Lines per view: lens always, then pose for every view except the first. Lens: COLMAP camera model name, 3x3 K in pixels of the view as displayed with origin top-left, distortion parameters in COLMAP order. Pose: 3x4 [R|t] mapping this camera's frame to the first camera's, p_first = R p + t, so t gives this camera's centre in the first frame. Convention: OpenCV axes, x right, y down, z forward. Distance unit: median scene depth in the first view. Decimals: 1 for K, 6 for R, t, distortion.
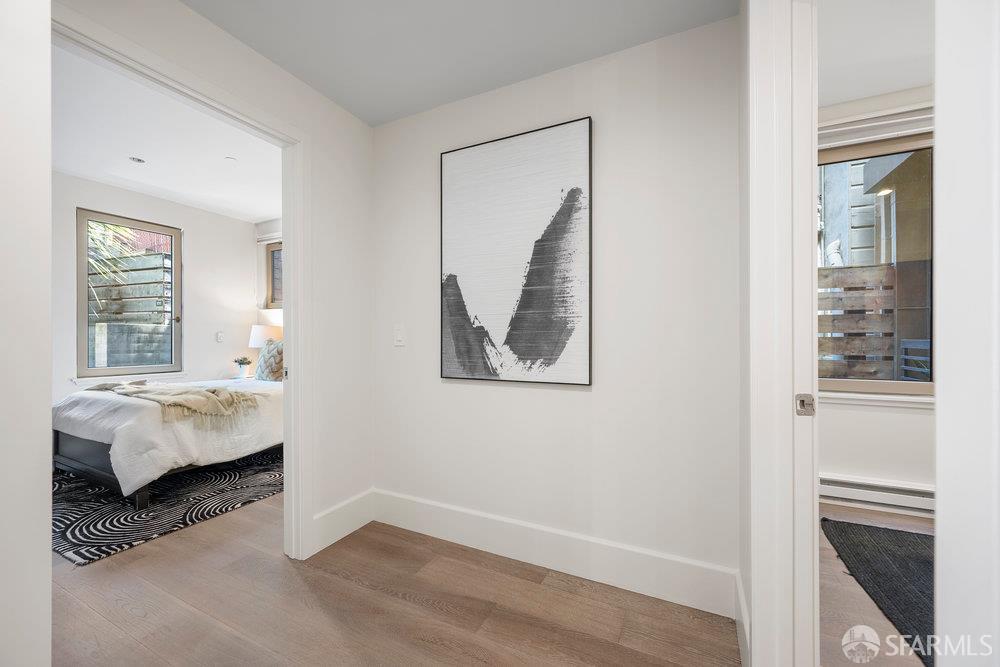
lens RADIAL K [[393.9, 0, 502.0], [0, 393.9, 335.6], [0, 0, 1]] dist [-0.000474, 0.000194]
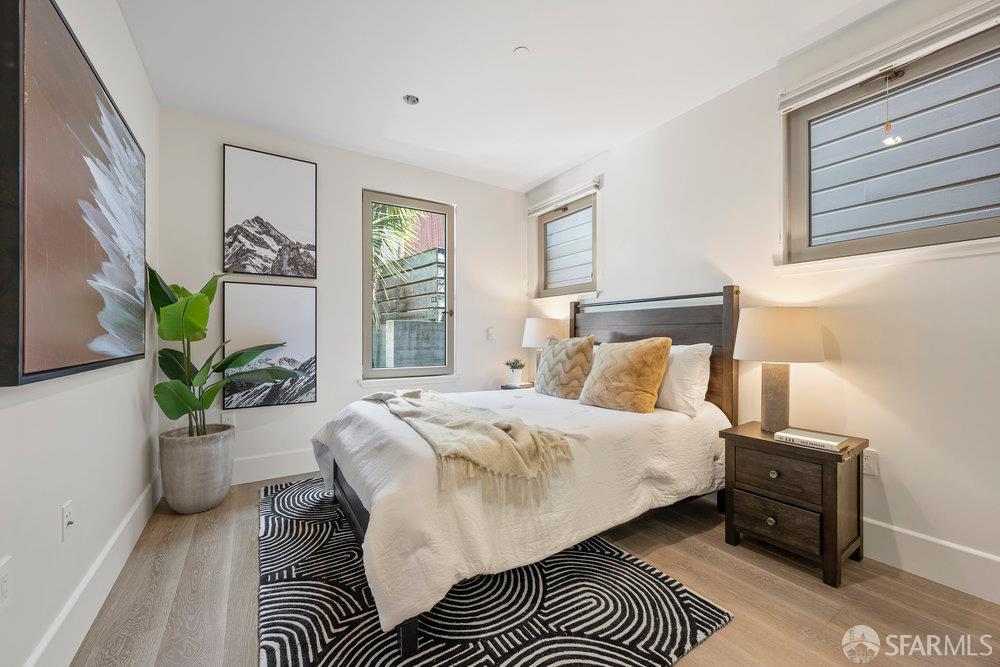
lens RADIAL K [[393.9, 0, 502.0], [0, 393.9, 335.6], [0, 0, 1]] dist [-0.000474, 0.000194]
pose [[0.854213, 0.001436, -0.519922, -0.312090], [0.001298, 0.999987, 0.004895, 0.004045], [0.519922, -0.004856, 0.854200, 0.360507]]
